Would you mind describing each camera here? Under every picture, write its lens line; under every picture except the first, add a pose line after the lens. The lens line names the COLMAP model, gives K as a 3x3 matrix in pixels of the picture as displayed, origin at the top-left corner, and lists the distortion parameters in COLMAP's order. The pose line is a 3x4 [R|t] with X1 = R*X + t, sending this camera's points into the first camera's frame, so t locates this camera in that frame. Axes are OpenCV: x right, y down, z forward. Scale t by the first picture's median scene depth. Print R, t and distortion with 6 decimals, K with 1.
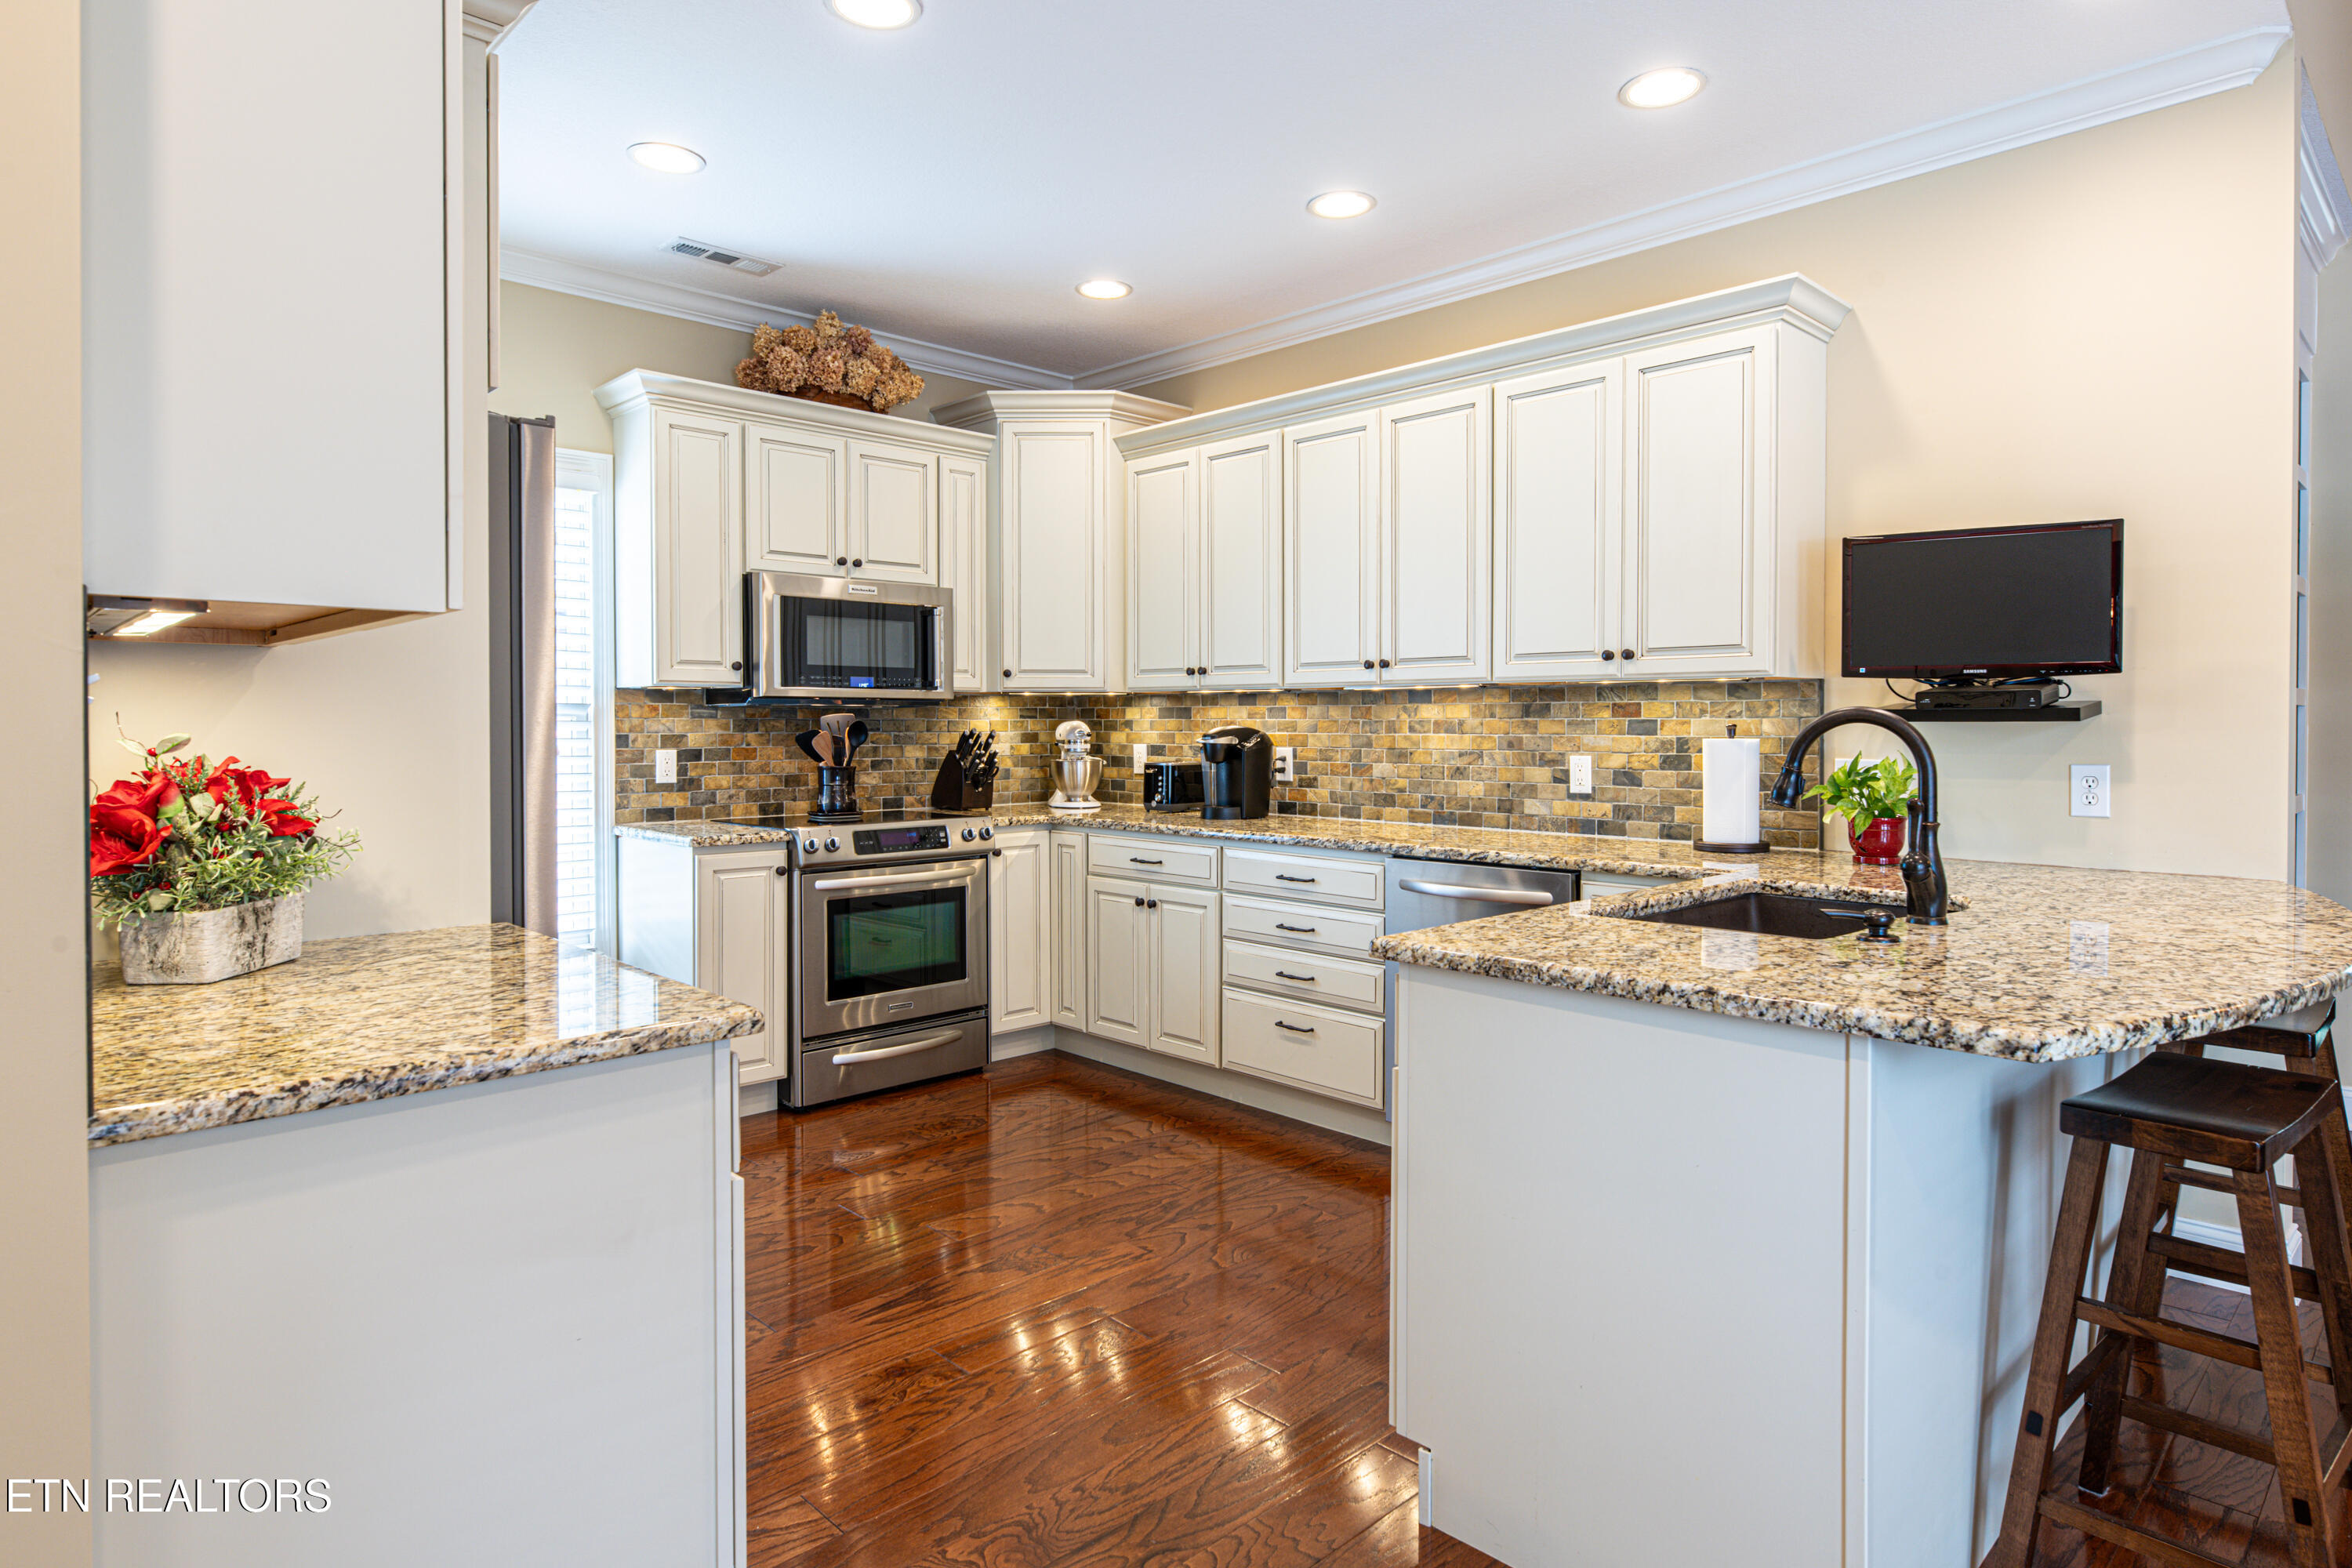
lens RADIAL K [[1308.3, 0, 1229.9], [0, 1308.3, 749.9], [0, 0, 1]] dist [-0.006550, -0.000878]
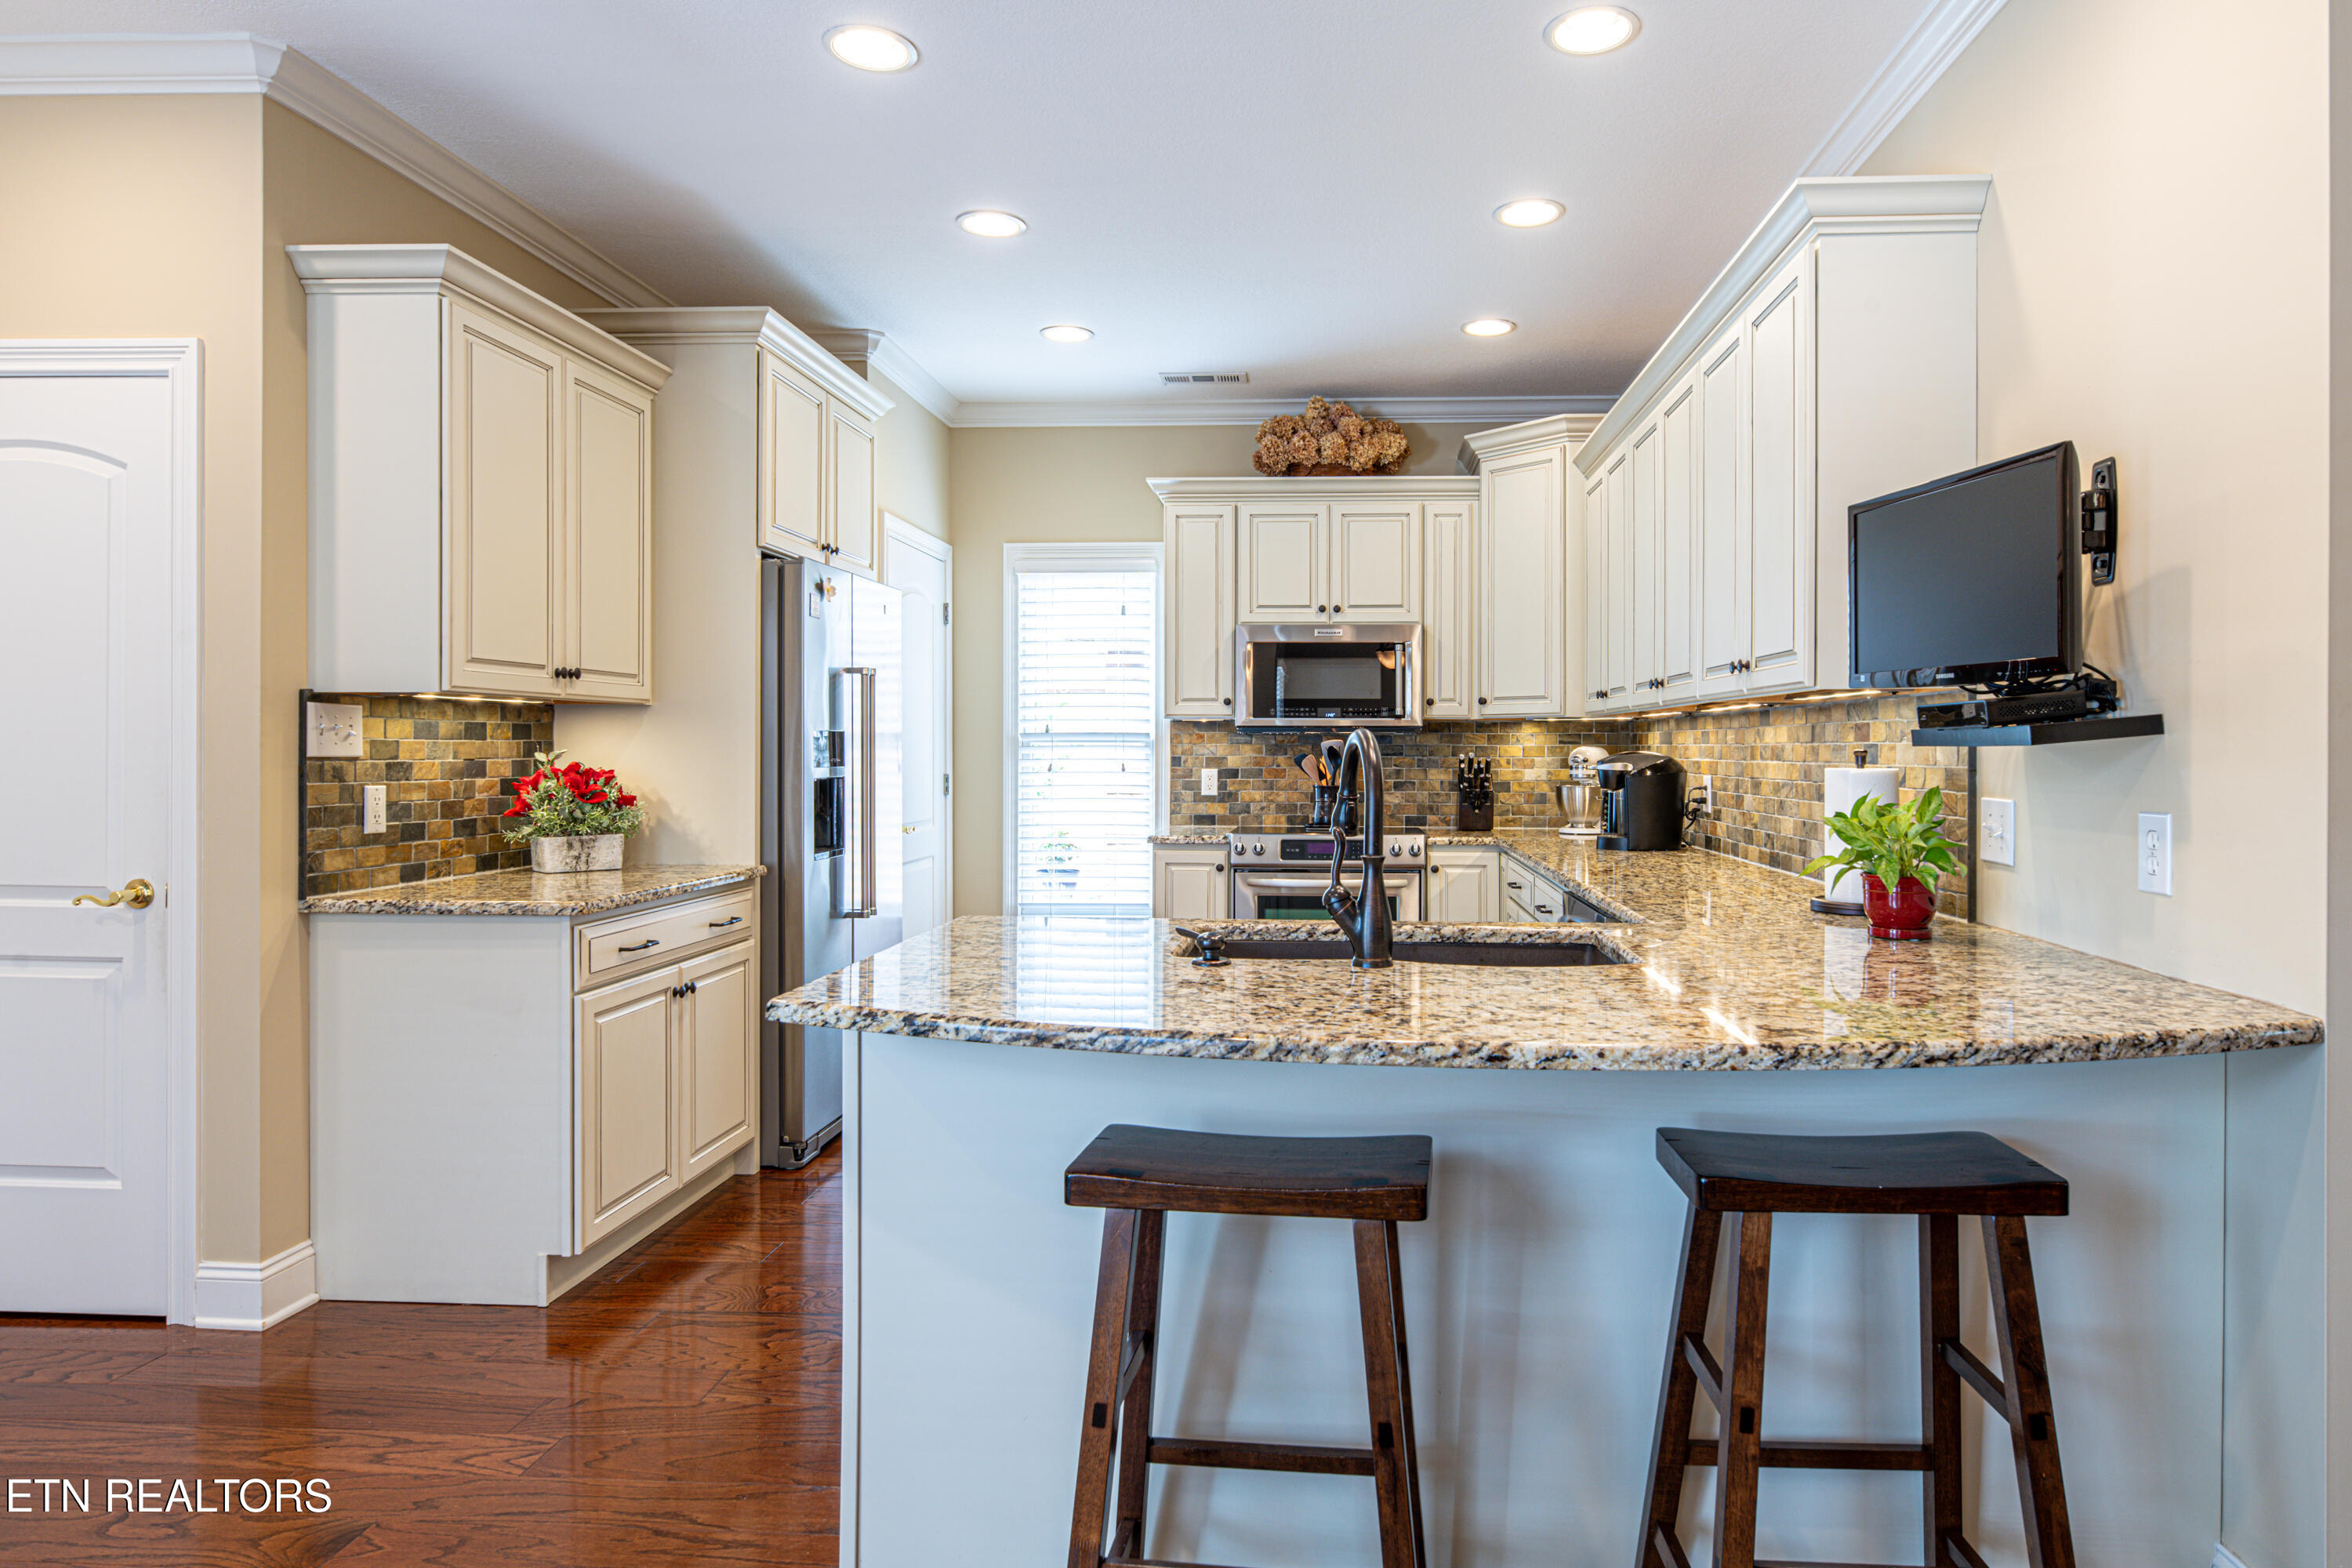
lens RADIAL K [[1375.8, 0, 1267.3], [0, 1375.8, 756.0], [0, 0, 1]] dist [-0.014461, -0.001542]
pose [[0.674613, 0.005471, -0.738151, 0.565286], [-0.017603, 0.999807, -0.008677, -0.001937], [0.737962, 0.018848, 0.674580, 0.140618]]
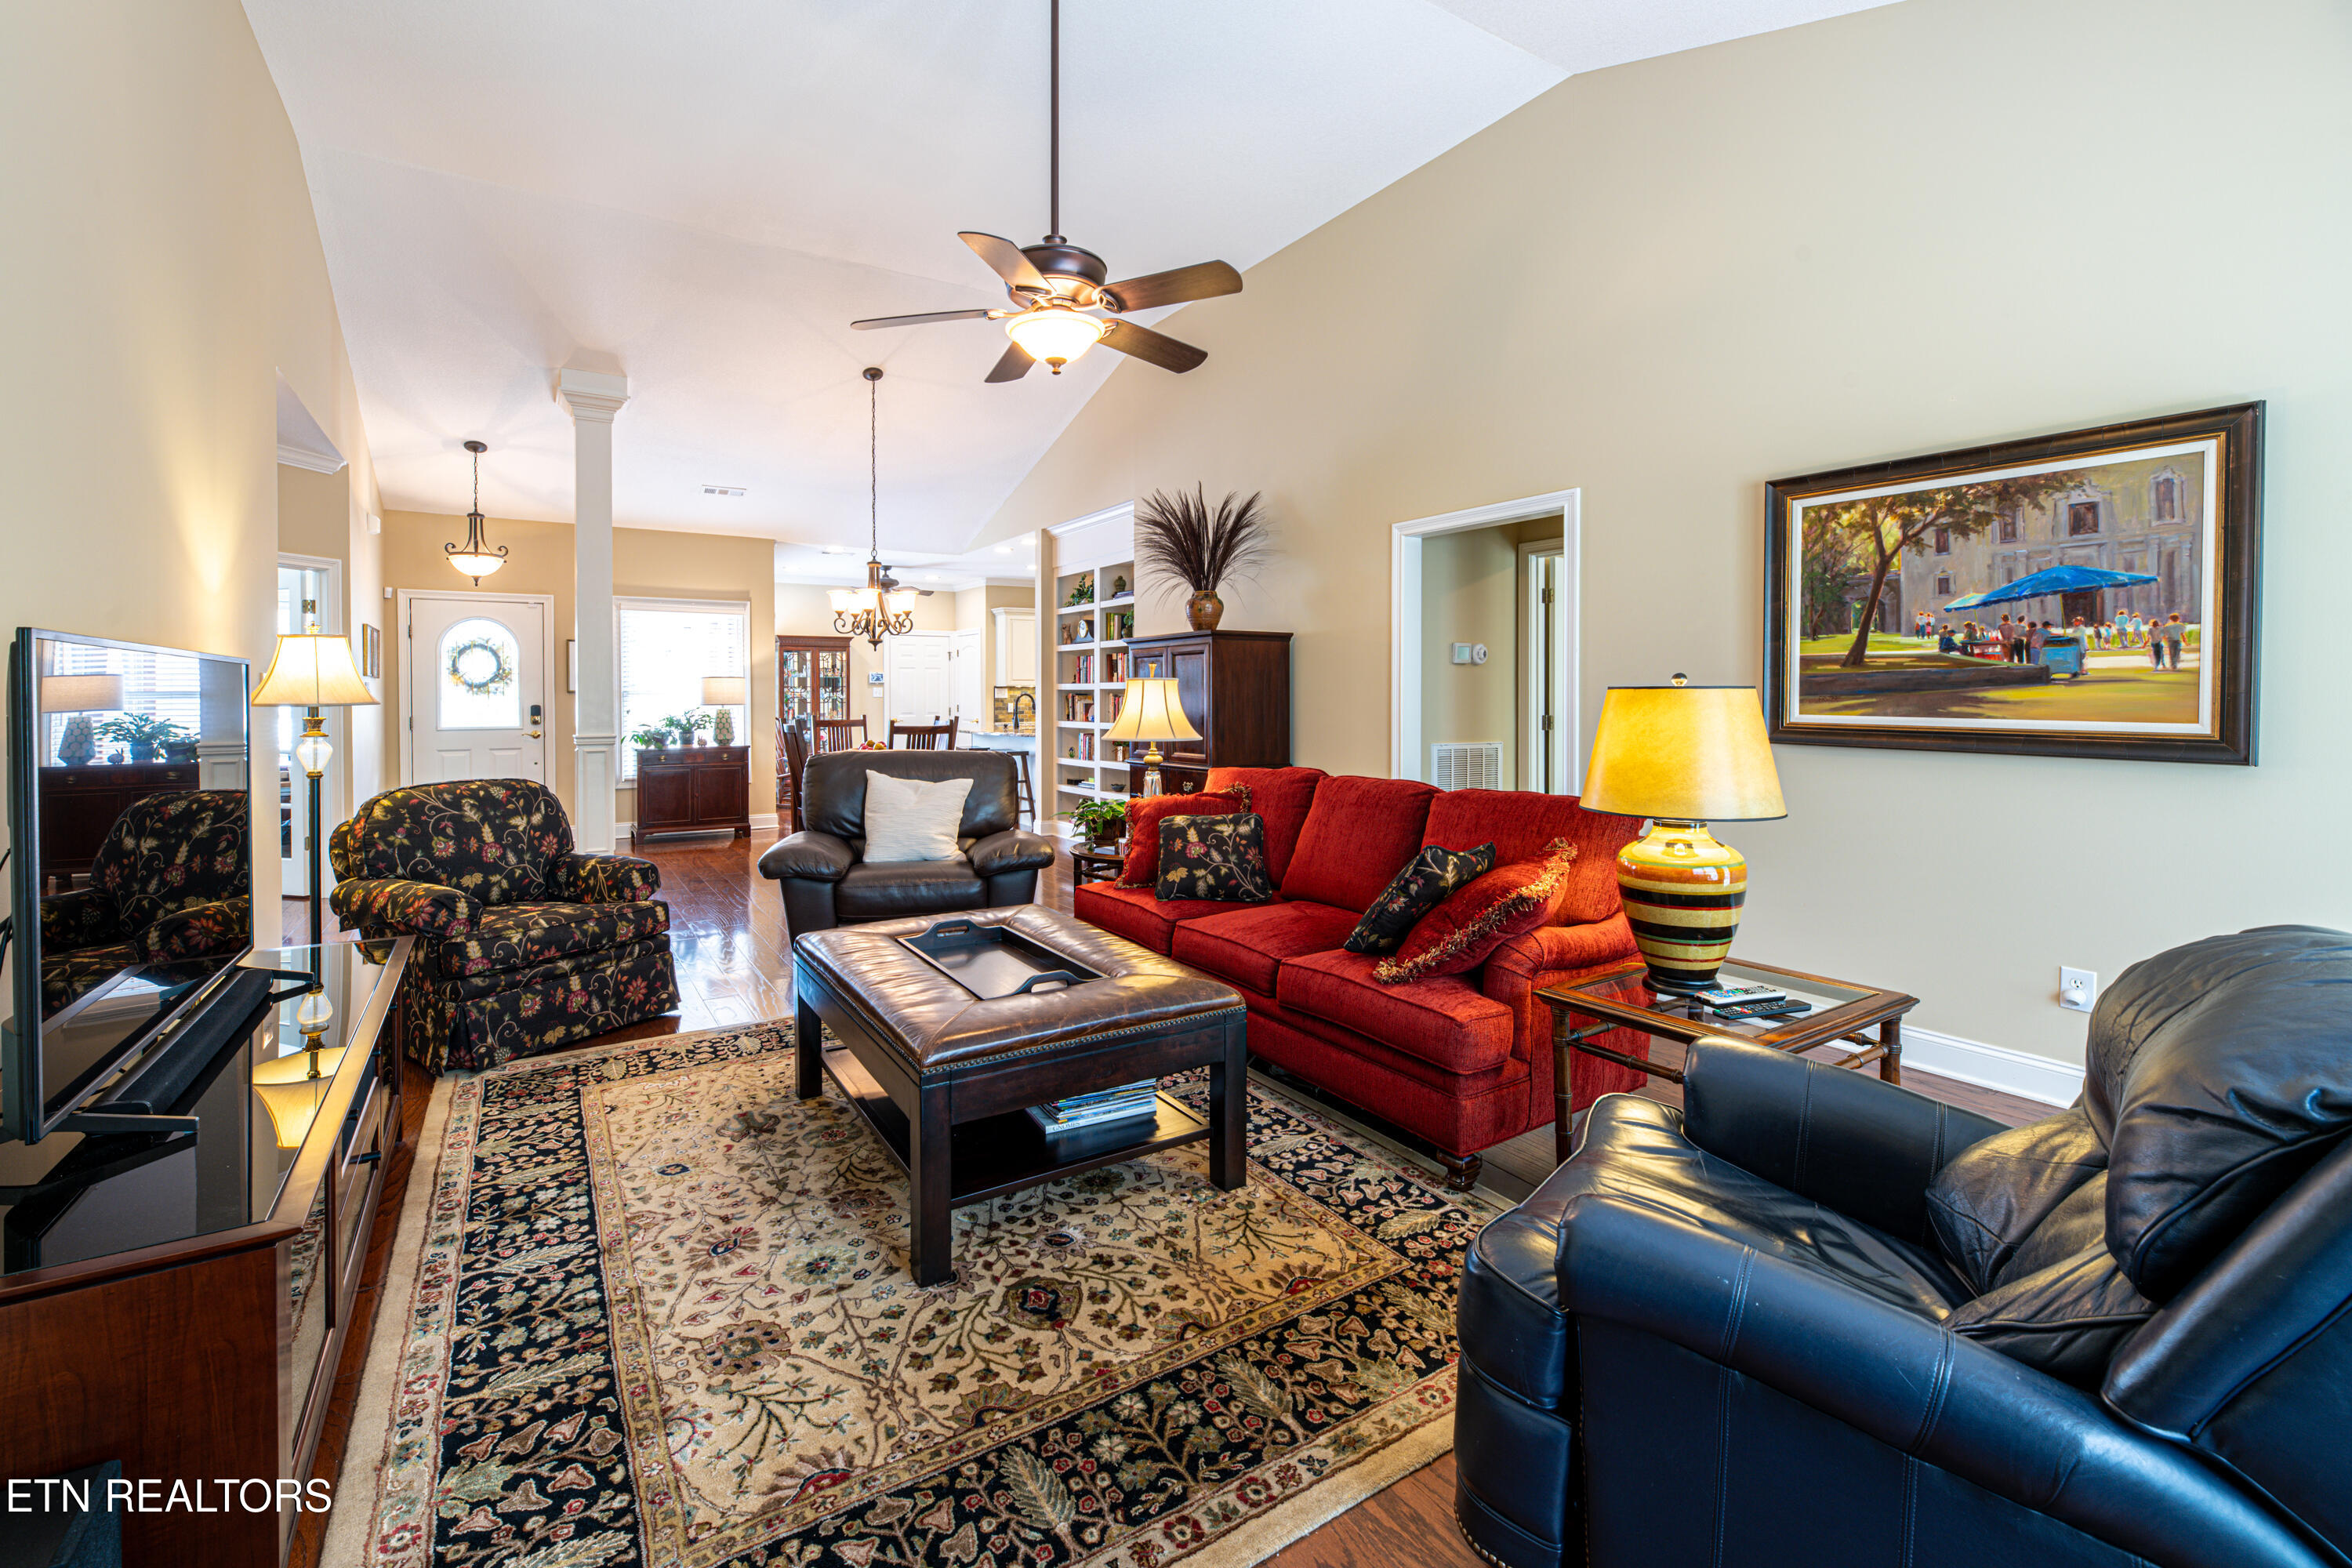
lens RADIAL K [[977.0, 0, 1100.2], [0, 977.0, 715.8], [0, 0, 1]] dist [0.000970, 0.001000]
pose [[-0.242356, 0.019815, -0.969985, 2.185832], [-0.017004, 0.999551, 0.024668, -0.022809], [0.970038, 0.022472, -0.241910, 1.113435]]
